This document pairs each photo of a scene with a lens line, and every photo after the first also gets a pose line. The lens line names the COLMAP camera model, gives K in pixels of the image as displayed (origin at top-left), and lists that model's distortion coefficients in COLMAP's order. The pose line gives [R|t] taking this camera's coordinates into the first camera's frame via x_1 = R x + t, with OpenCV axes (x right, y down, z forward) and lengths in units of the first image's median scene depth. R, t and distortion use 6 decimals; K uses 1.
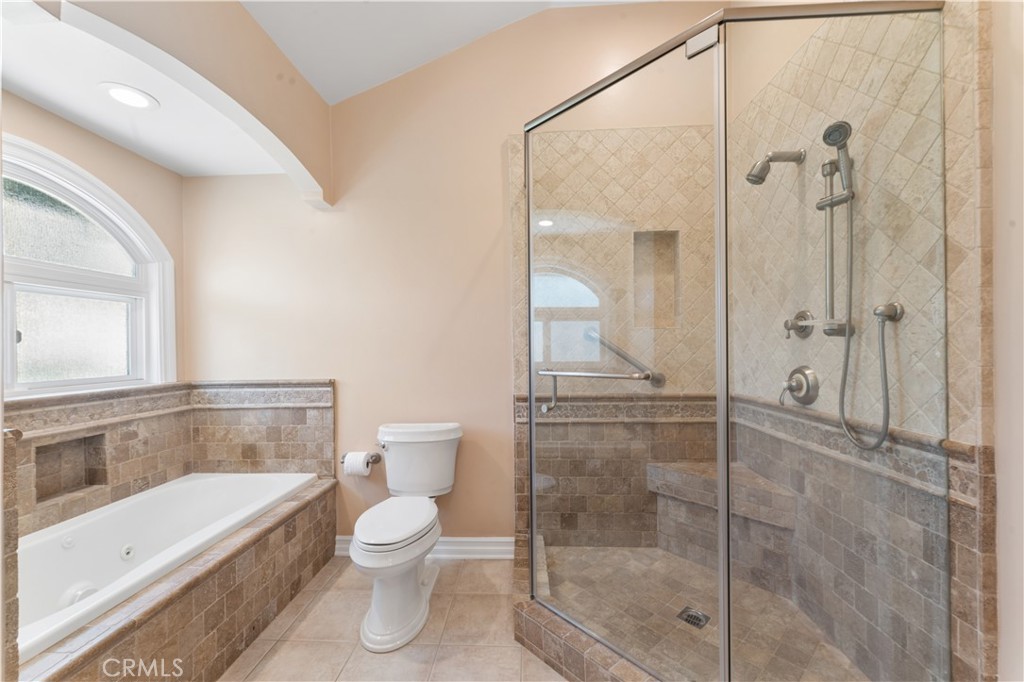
lens RADIAL K [[405.0, 0, 500.9], [0, 405.0, 346.7], [0, 0, 1]] dist [-0.000110, -0.001433]
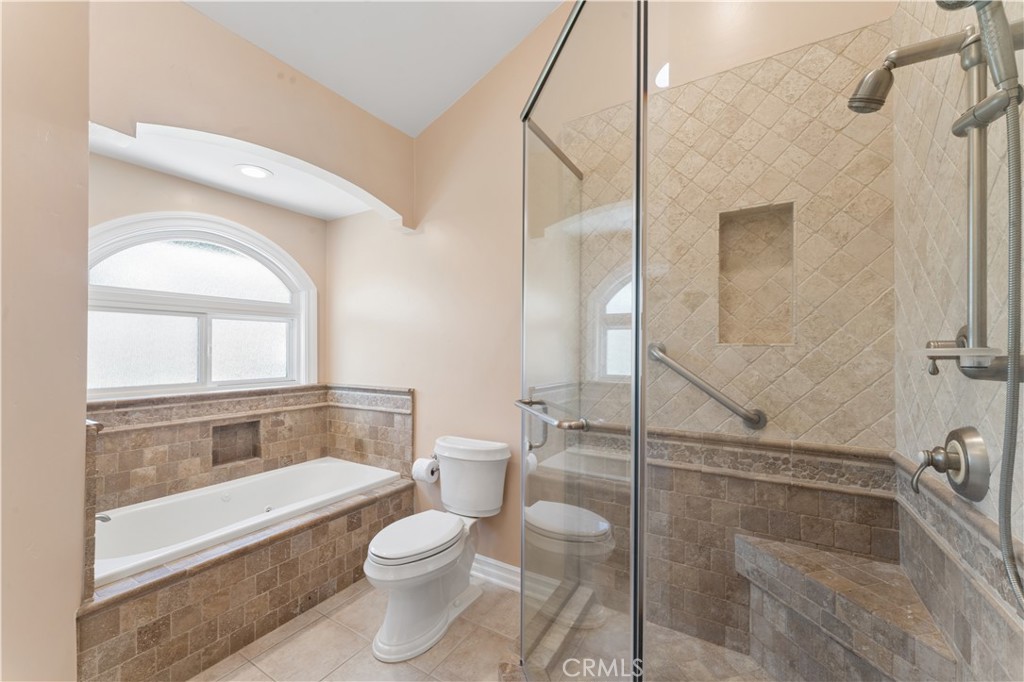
lens RADIAL K [[405.0, 0, 509.0], [0, 405.0, 345.3], [0, 0, 1]] dist [-0.000110, -0.001433]
pose [[0.877110, 0.009544, -0.480195, 0.353403], [-0.010740, 0.999942, 0.000257, -0.041601], [0.480169, 0.004932, 0.877162, 0.177396]]
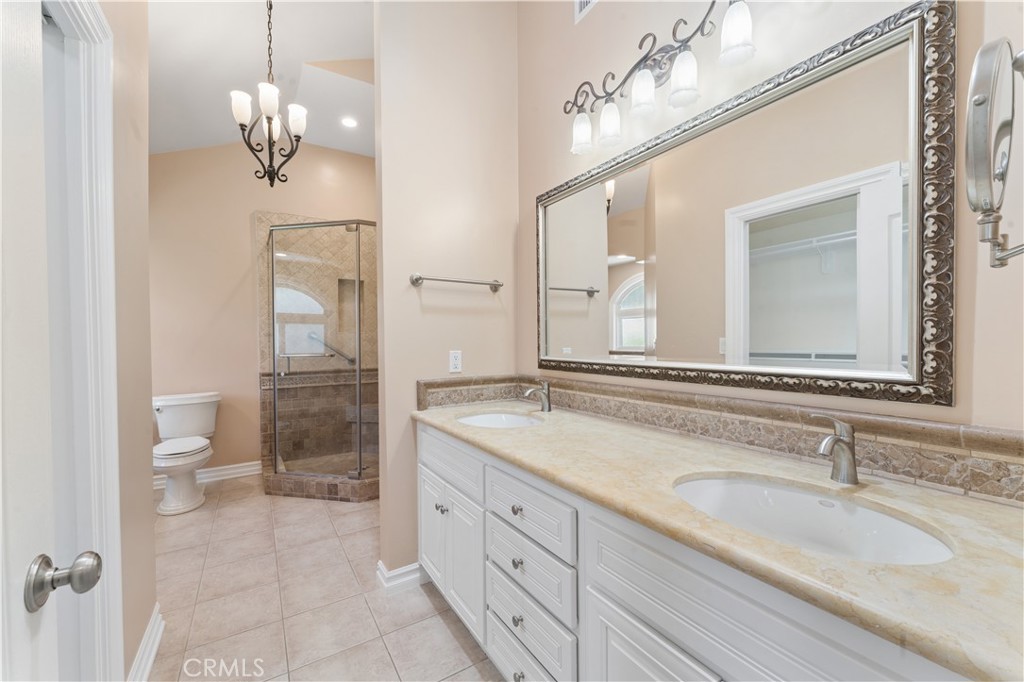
lens RADIAL K [[405.0, 0, 515.8], [0, 405.0, 346.2], [0, 0, 1]] dist [-0.000110, -0.001433]
pose [[0.798855, -0.003058, 0.601516, -0.127112], [-0.005719, 0.999903, 0.012678, -0.012316], [-0.601497, -0.013568, 0.798760, -0.927370]]
